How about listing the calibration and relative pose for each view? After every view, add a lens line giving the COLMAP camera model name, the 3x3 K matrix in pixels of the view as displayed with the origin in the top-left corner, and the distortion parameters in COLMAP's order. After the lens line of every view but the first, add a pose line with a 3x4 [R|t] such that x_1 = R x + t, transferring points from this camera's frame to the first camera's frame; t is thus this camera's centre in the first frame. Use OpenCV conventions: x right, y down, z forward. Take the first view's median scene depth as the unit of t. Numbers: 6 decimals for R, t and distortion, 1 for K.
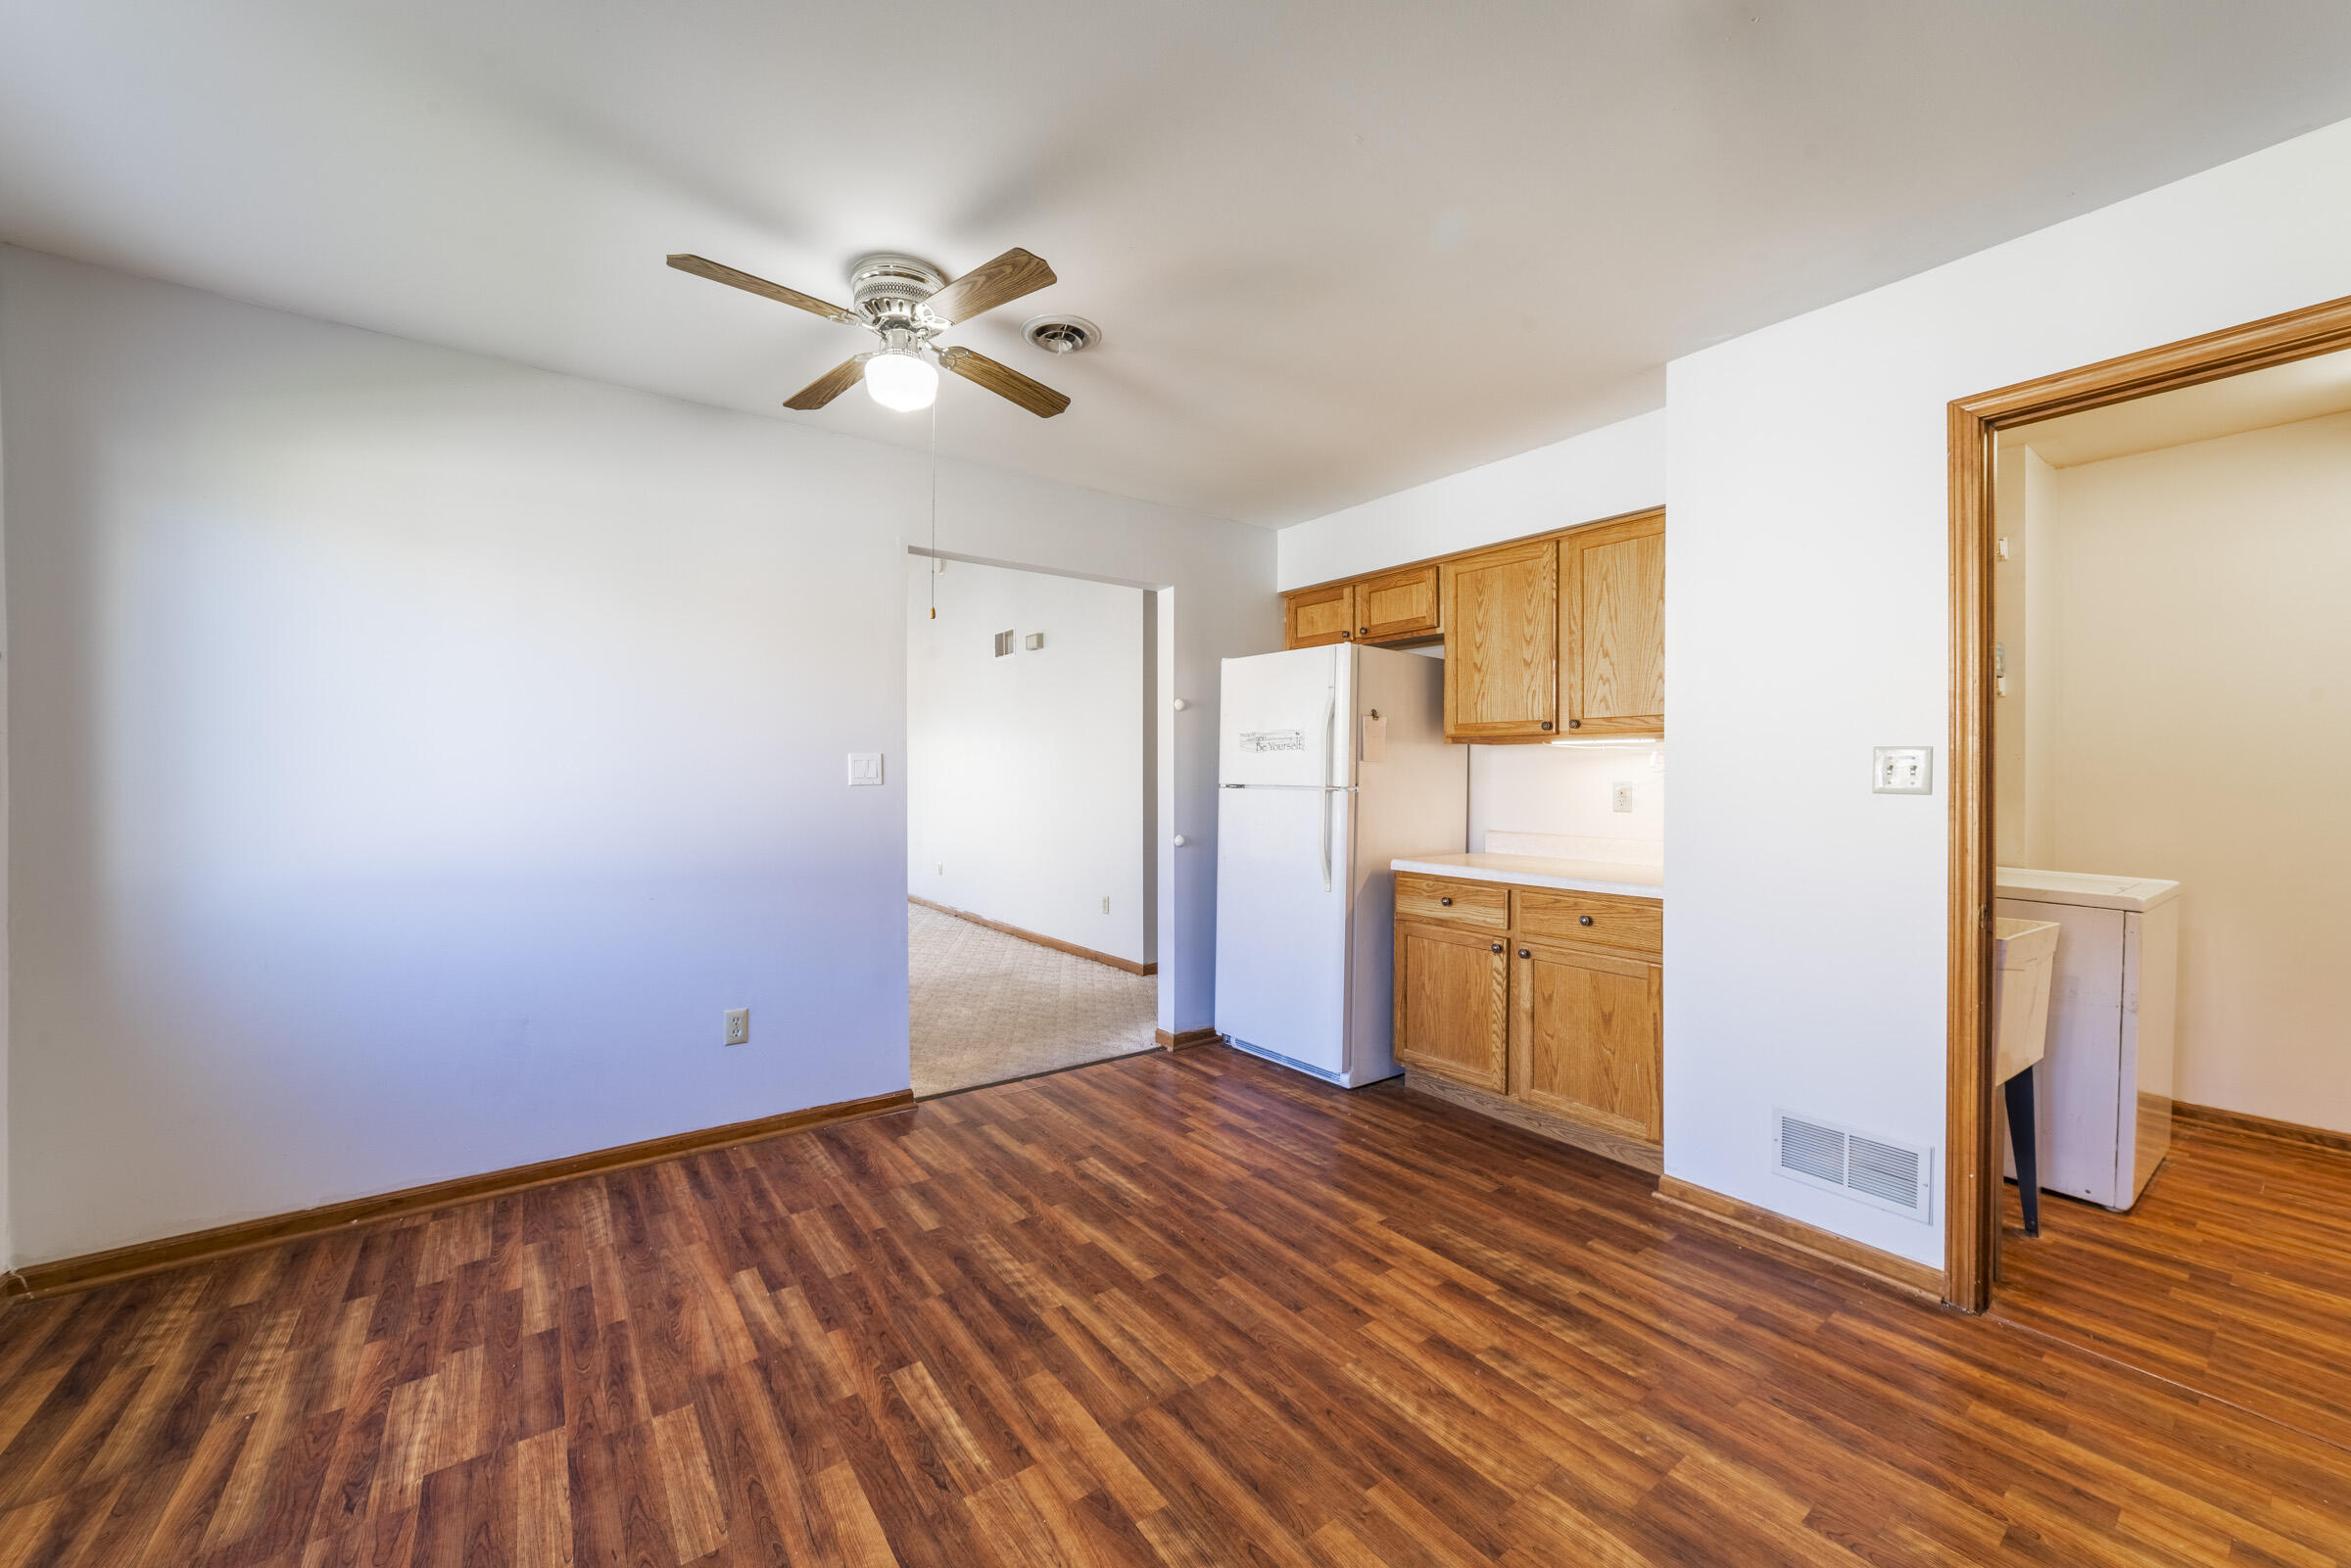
lens RADIAL K [[893.6, 0, 1180.8], [0, 893.6, 773.5], [0, 0, 1]] dist [-0.021986, 0.006799]
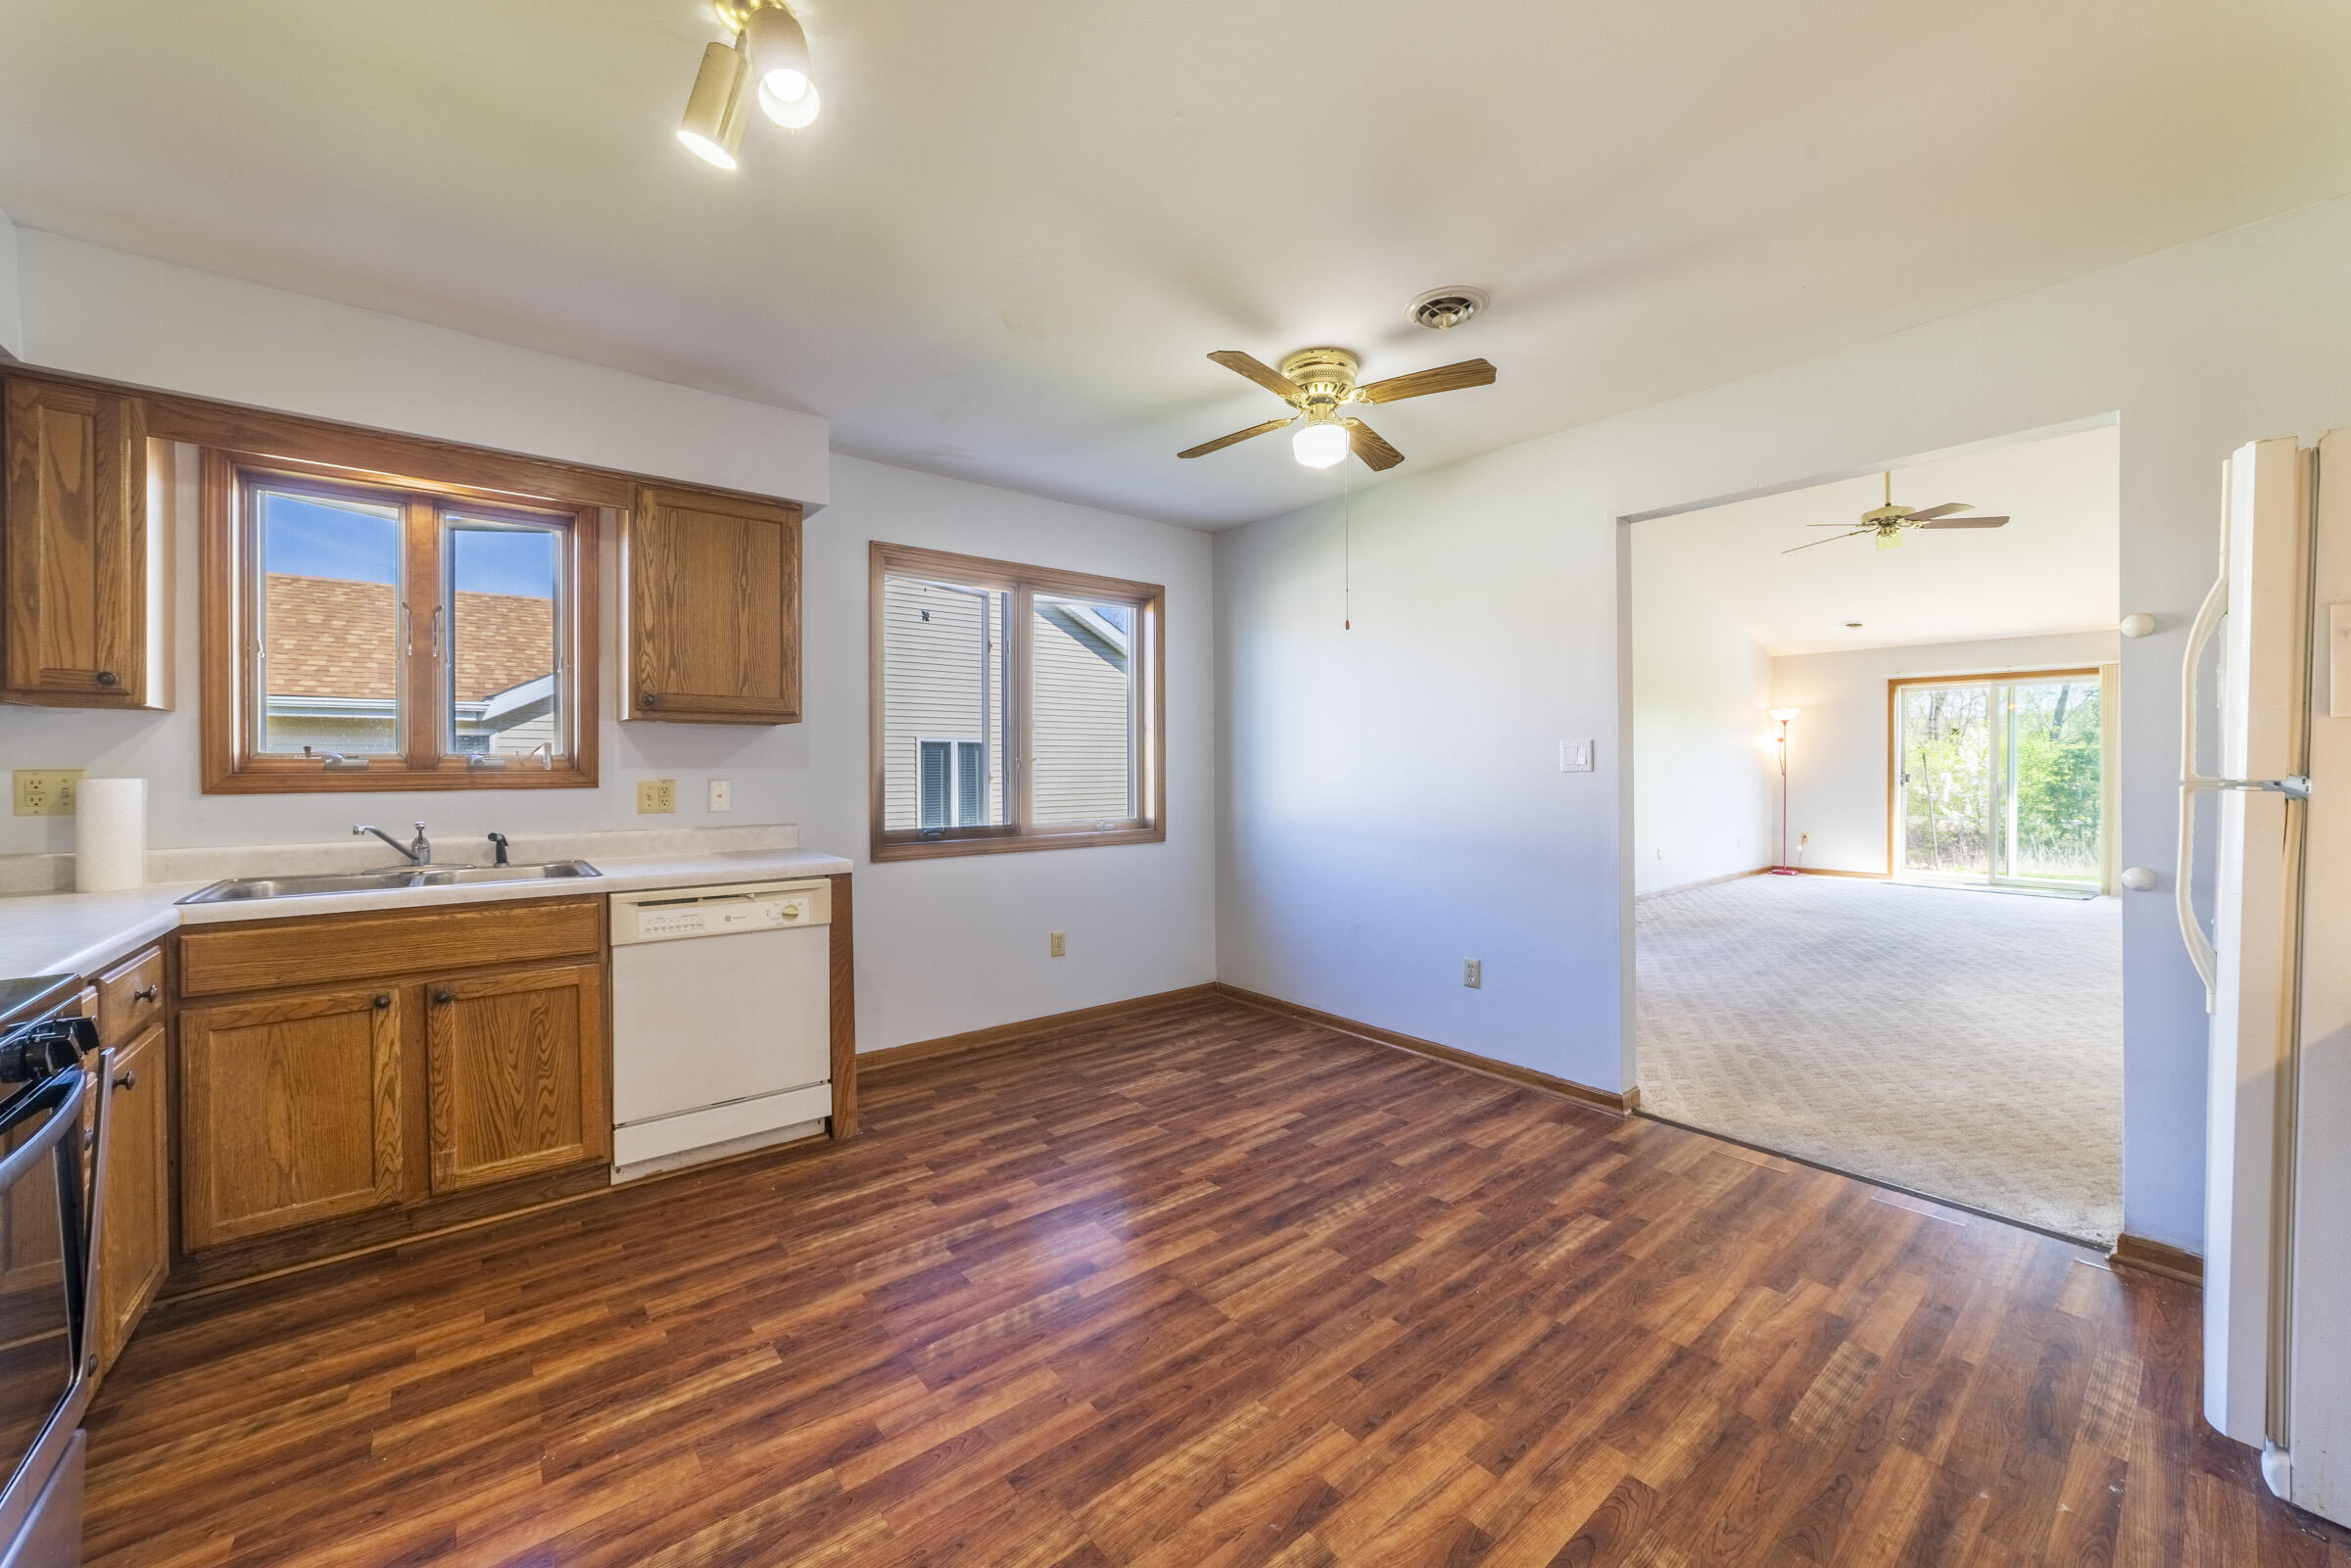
lens RADIAL K [[893.6, 0, 1171.8], [0, 893.6, 770.4], [0, 0, 1]] dist [-0.021986, 0.006799]
pose [[0.046876, 0.001792, -0.998899, 0.848359], [0.007457, 0.999970, 0.002144, 0.008459], [0.998873, -0.007549, 0.046861, 0.675110]]
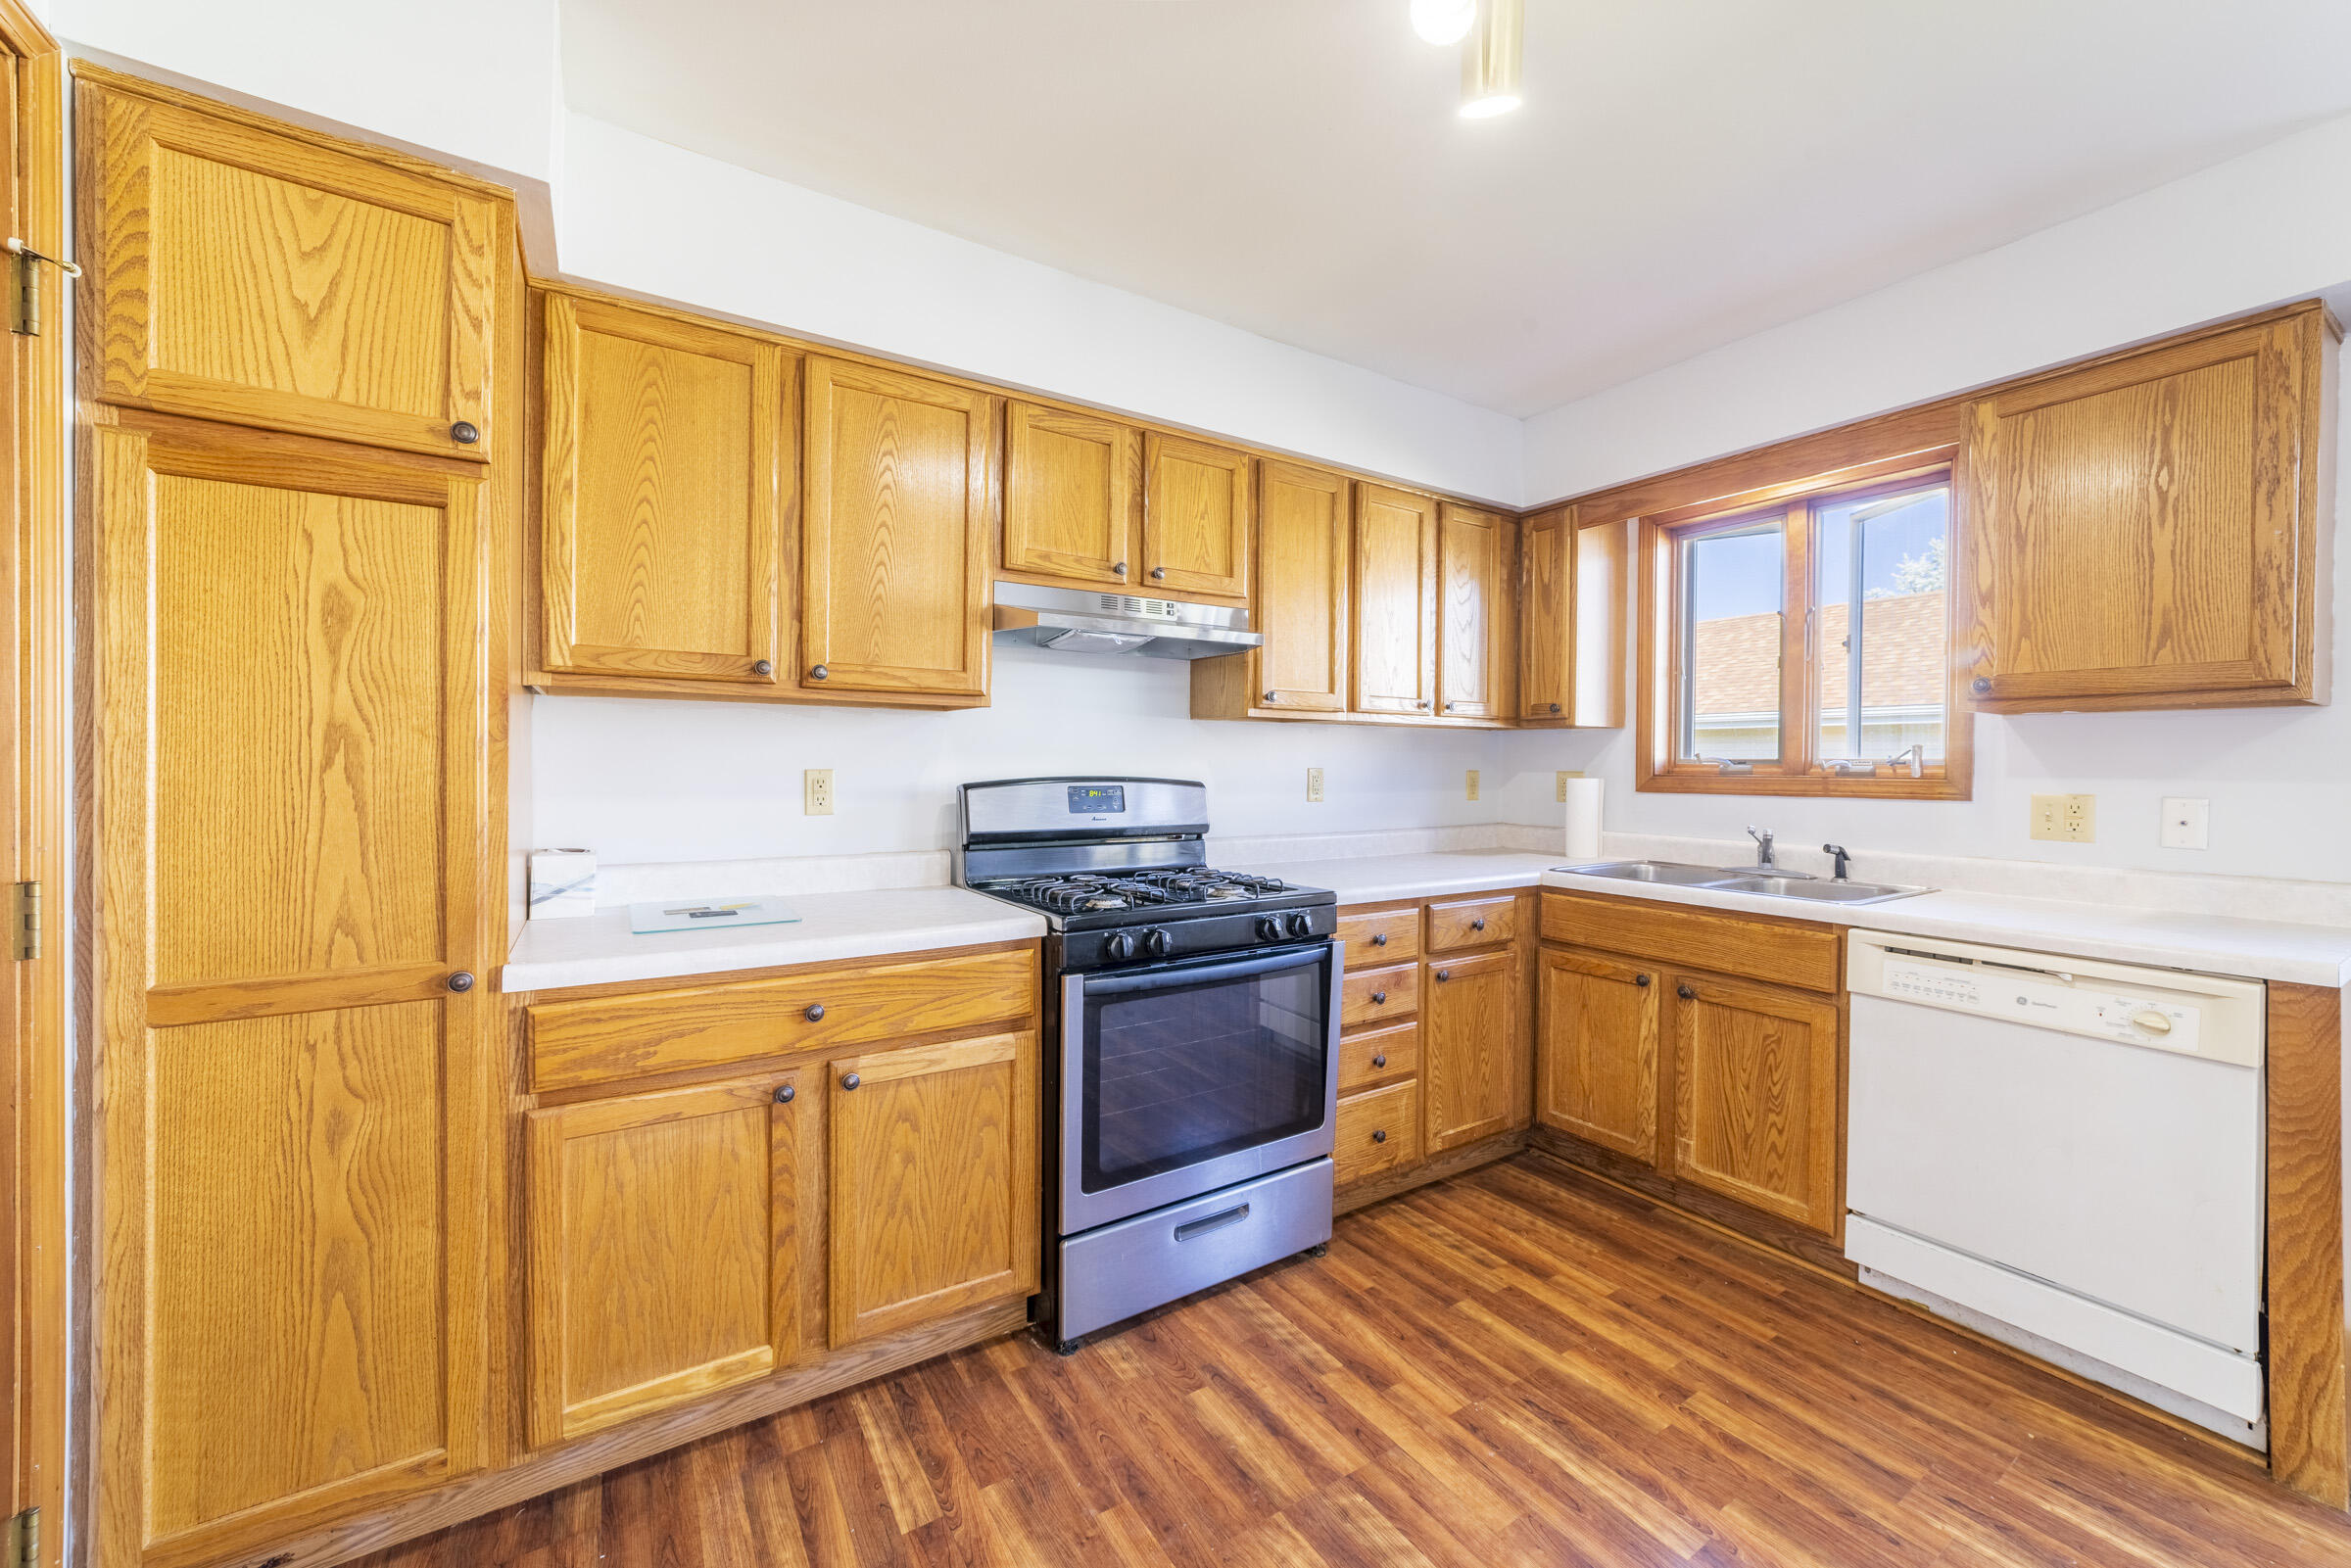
lens RADIAL K [[893.6, 0, 1171.7], [0, 893.6, 774.3], [0, 0, 1]] dist [-0.021986, 0.006799]
pose [[-0.997067, -0.011269, 0.075697, 0.372115], [-0.010765, 0.999917, 0.007058, 0.002544], [-0.075771, 0.006223, -0.997106, 0.968744]]
